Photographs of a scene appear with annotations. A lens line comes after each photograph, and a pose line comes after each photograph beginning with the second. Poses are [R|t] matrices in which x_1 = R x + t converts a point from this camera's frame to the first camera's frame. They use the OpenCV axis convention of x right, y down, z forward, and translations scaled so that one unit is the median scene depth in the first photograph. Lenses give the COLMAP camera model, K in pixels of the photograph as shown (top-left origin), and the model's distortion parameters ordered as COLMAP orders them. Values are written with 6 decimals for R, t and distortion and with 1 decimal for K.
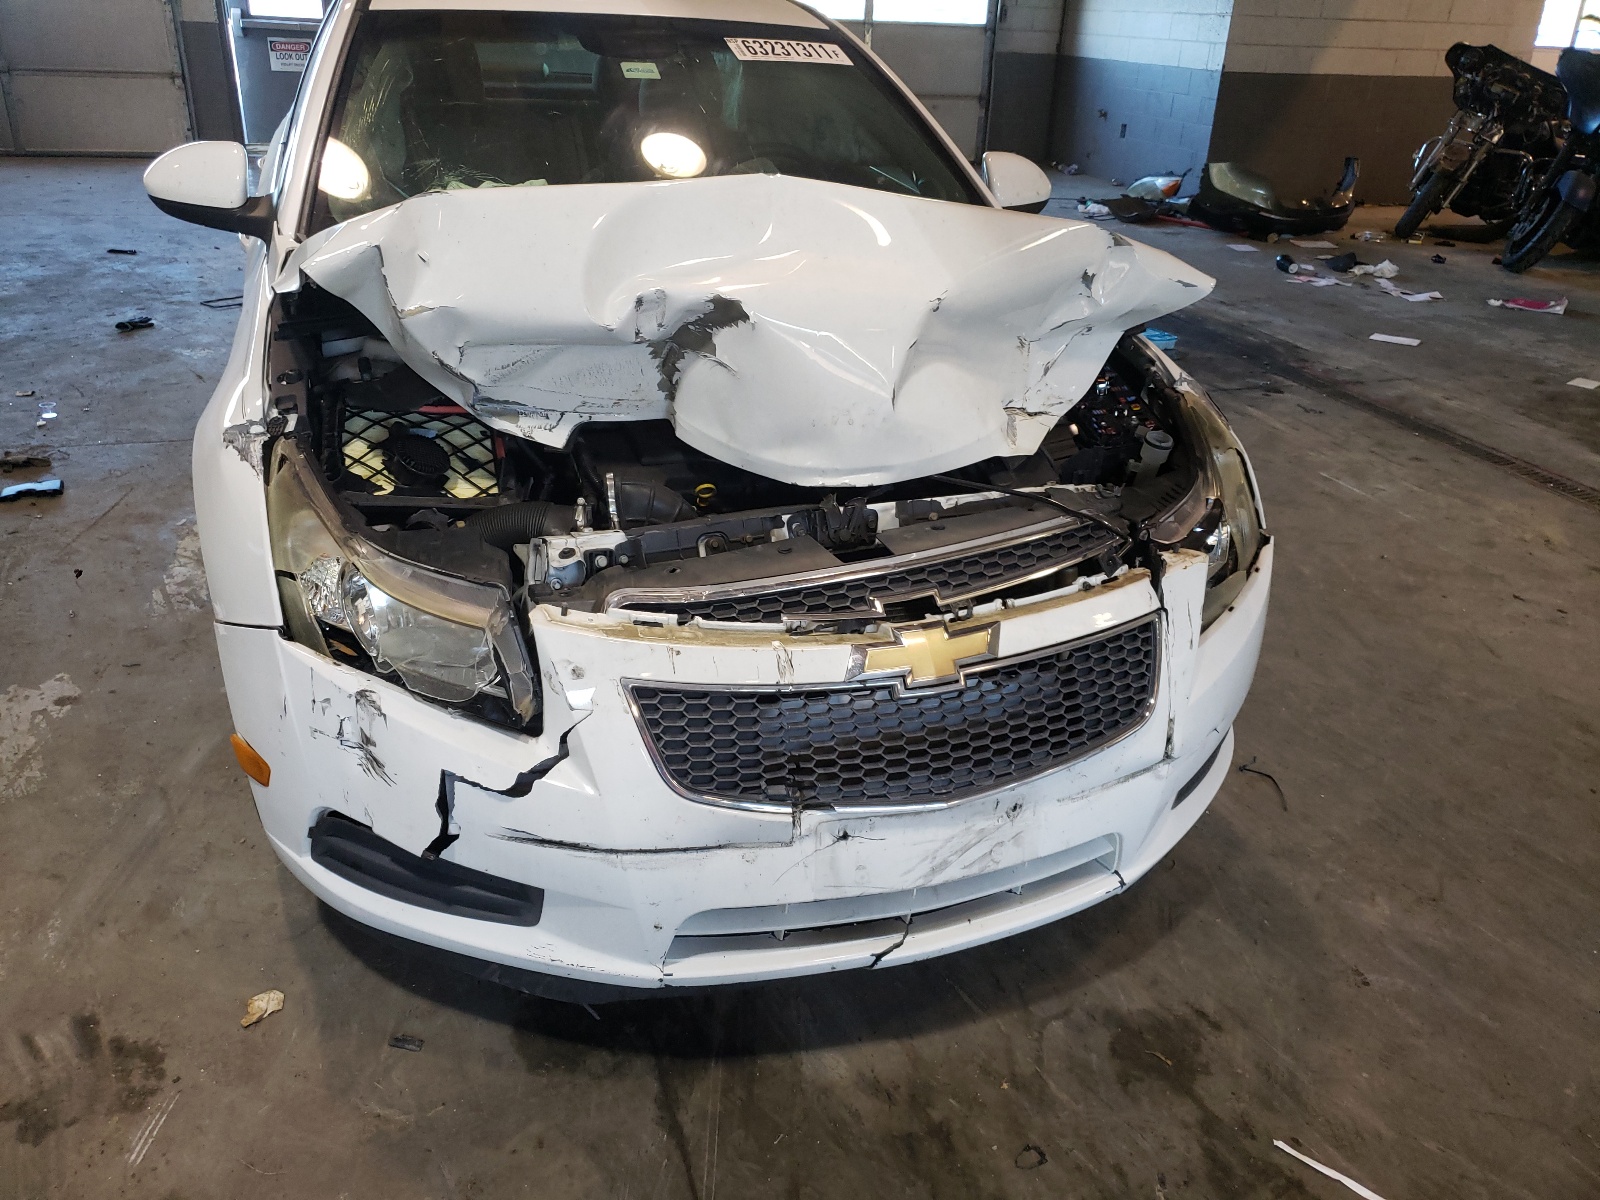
lens RADIAL K [[1240.3, 0, 801.1], [0, 1240.3, 569.3], [0, 0, 1]] dist [0.133663, -0.238784]
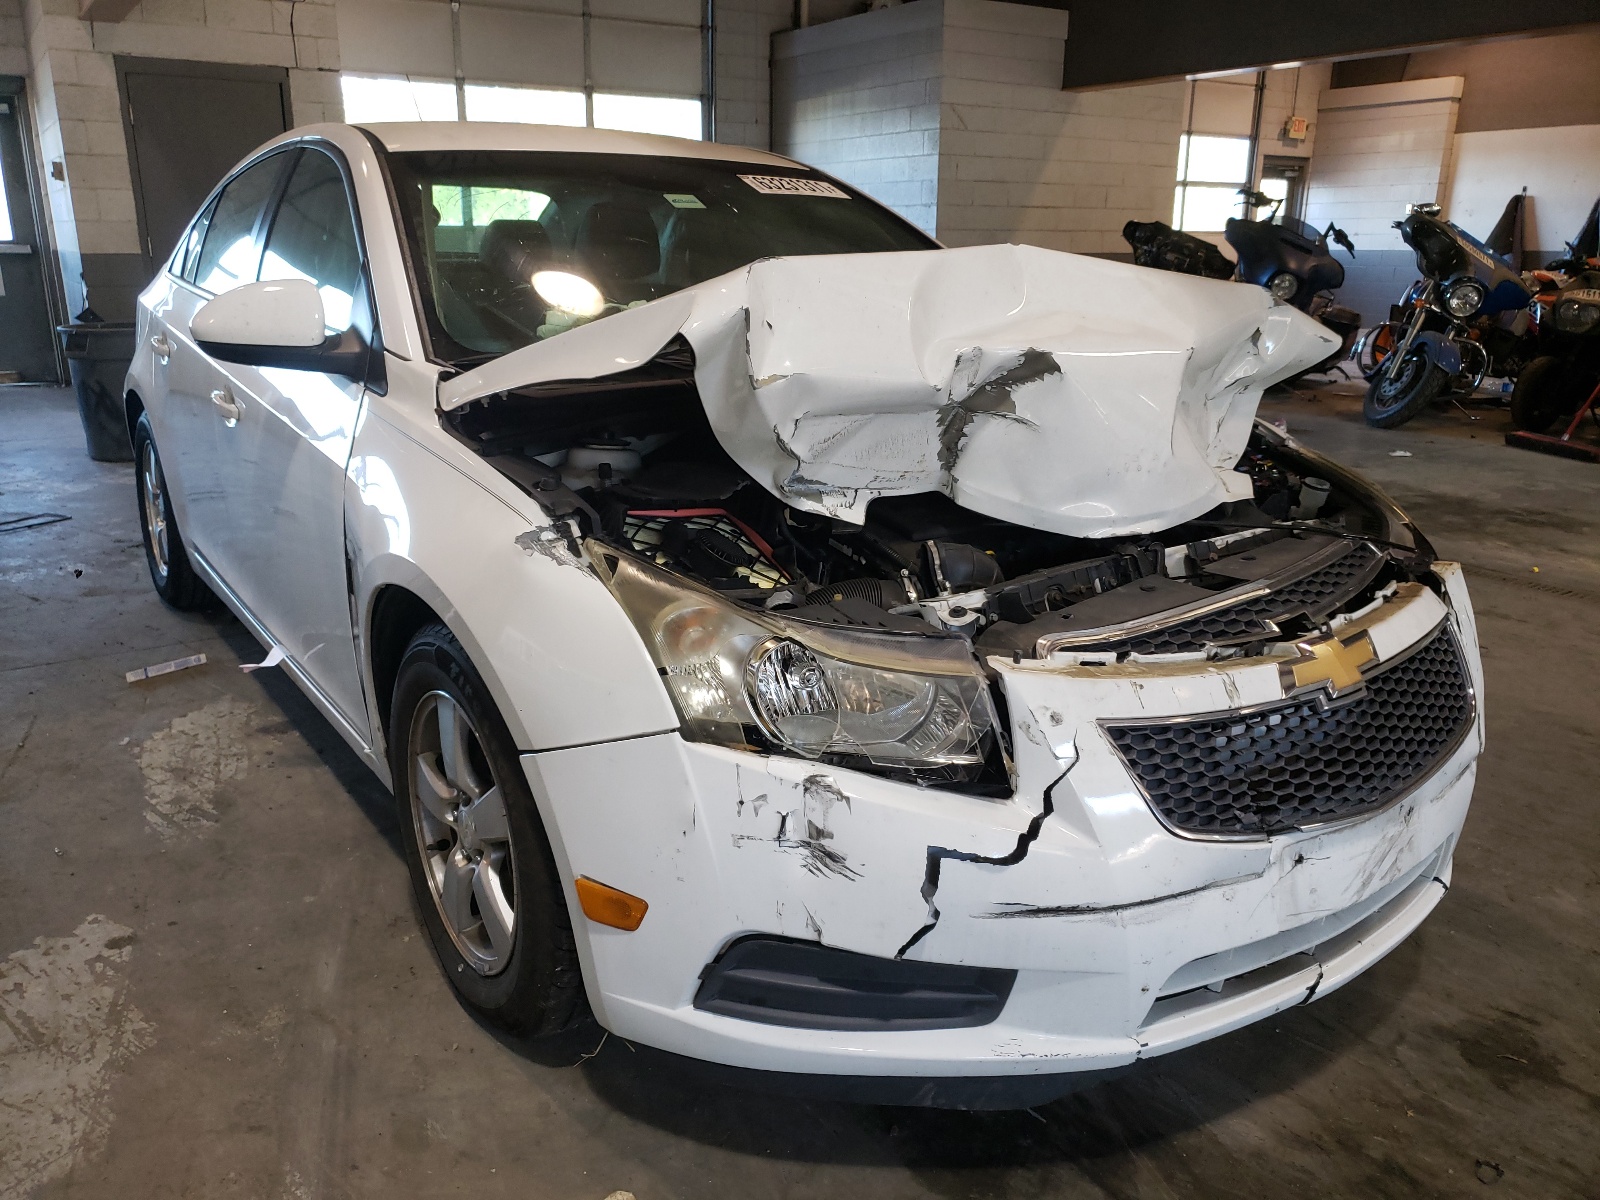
lens RADIAL K [[1215.6, 0, 800.0], [0, 1215.6, 600.0], [0, 0, 1]] dist [0.041224, 0.003234]
pose [[0.964718, -0.111622, 0.238451, -0.501806], [0.141529, 0.983558, -0.112179, 0.061717], [-0.222009, 0.141969, 0.964654, 0.127322]]
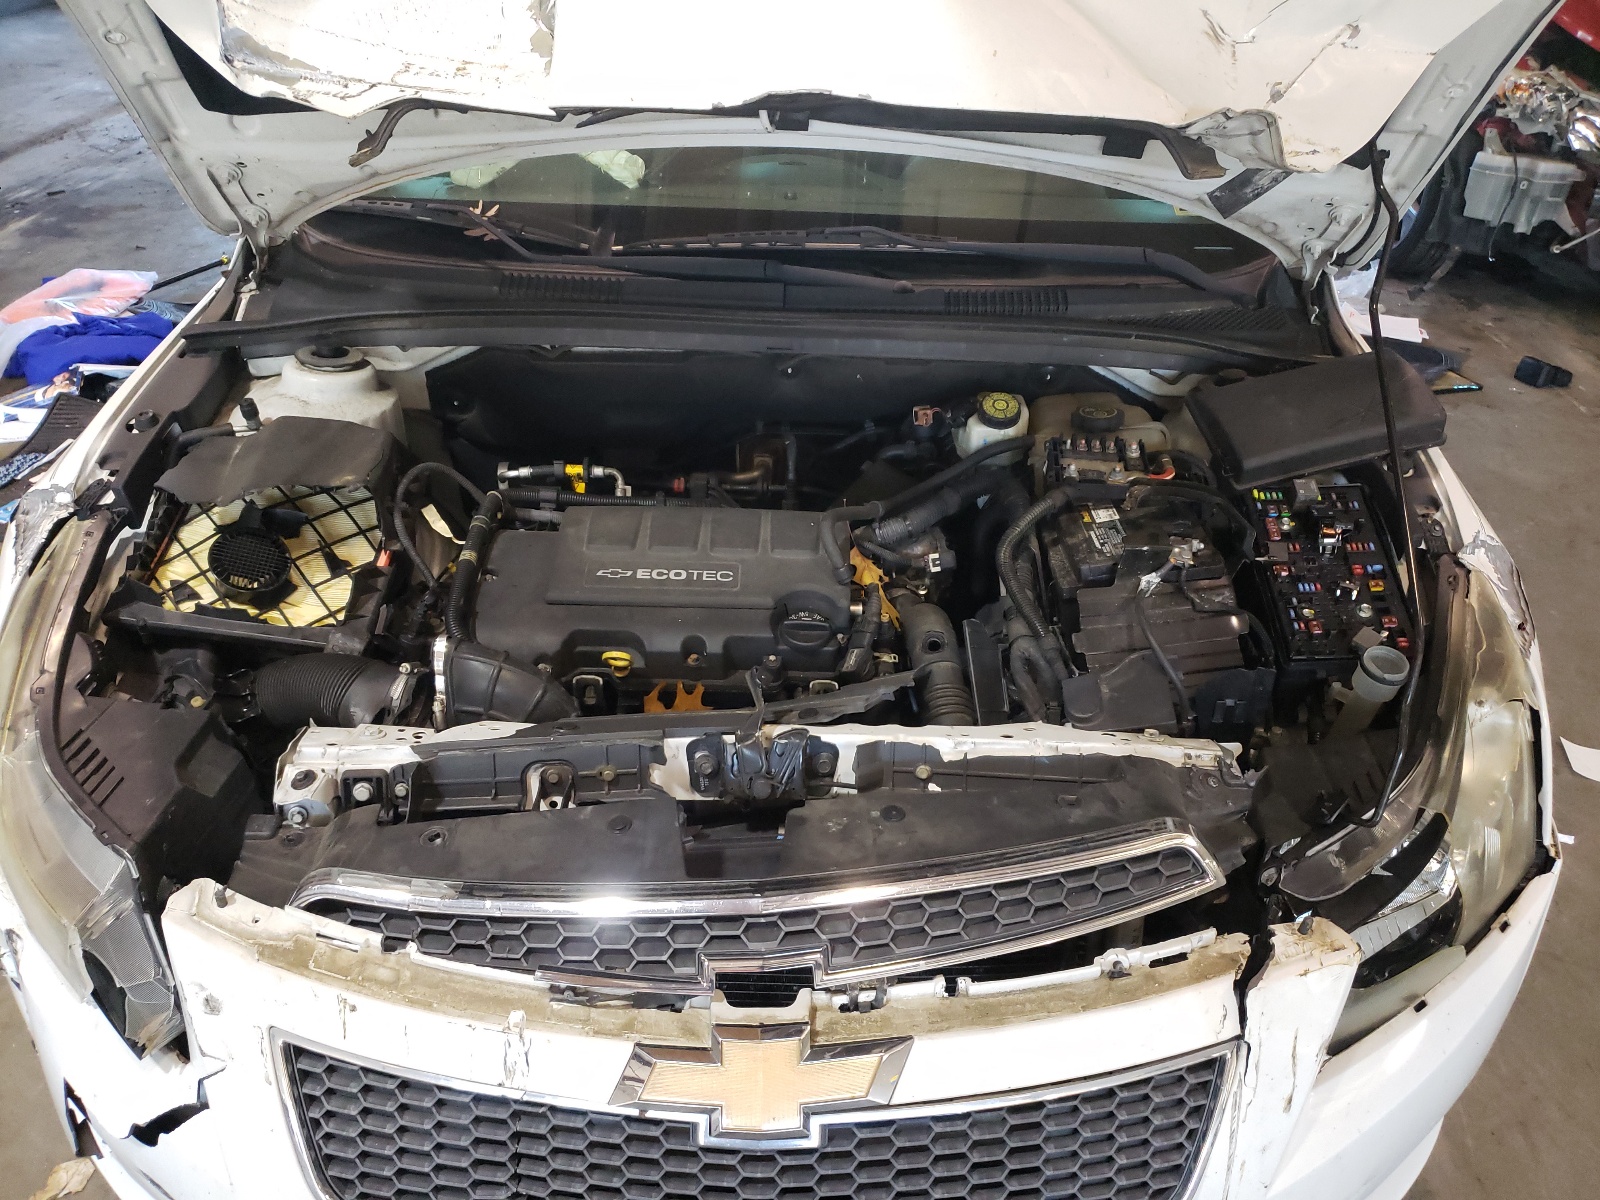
lens RADIAL K [[1281.3, 0, 800.0], [0, 1281.3, 600.0], [0, 0, 1]] dist [0.034651, 0.001609]
pose [[0.946672, 0.160449, -0.279405, 0.234953], [-0.130837, 0.983905, 0.121711, -0.218078], [0.294437, -0.078664, 0.952428, 0.402821]]
